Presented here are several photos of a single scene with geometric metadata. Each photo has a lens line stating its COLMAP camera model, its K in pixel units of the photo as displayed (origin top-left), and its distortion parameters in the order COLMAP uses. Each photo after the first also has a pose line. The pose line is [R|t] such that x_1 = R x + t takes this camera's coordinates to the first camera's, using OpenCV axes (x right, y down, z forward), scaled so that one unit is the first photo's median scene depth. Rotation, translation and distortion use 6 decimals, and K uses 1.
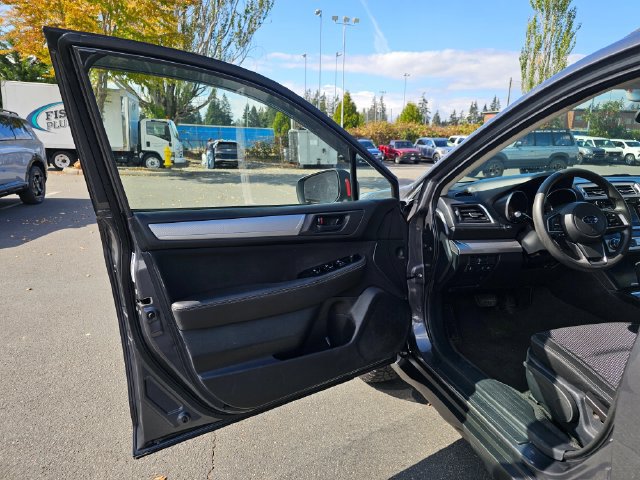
lens RADIAL K [[436.7, 0, 329.7], [0, 436.7, 235.9], [0, 0, 1]] dist [0.050199, -0.037047]
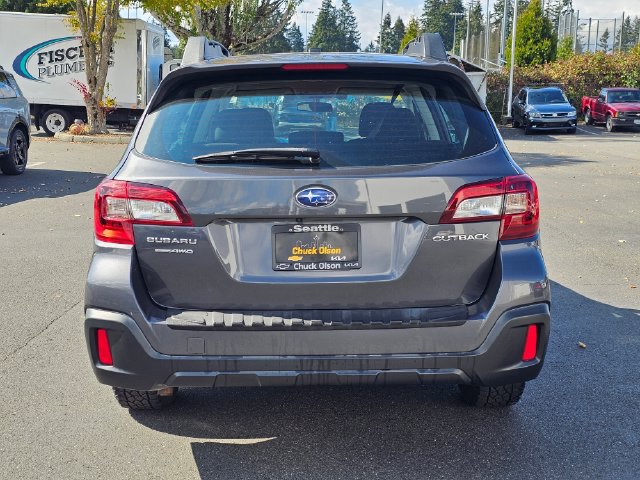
lens RADIAL K [[873.2, 0, 316.6], [0, 873.2, 240.5], [0, 0, 1]] dist [0.086543, 0.000000]
pose [[0.965448, 0.043771, -0.256893, 0.099633], [-0.053390, 0.998105, -0.030586, 0.022919], [0.255067, 0.043244, 0.965956, -0.143198]]
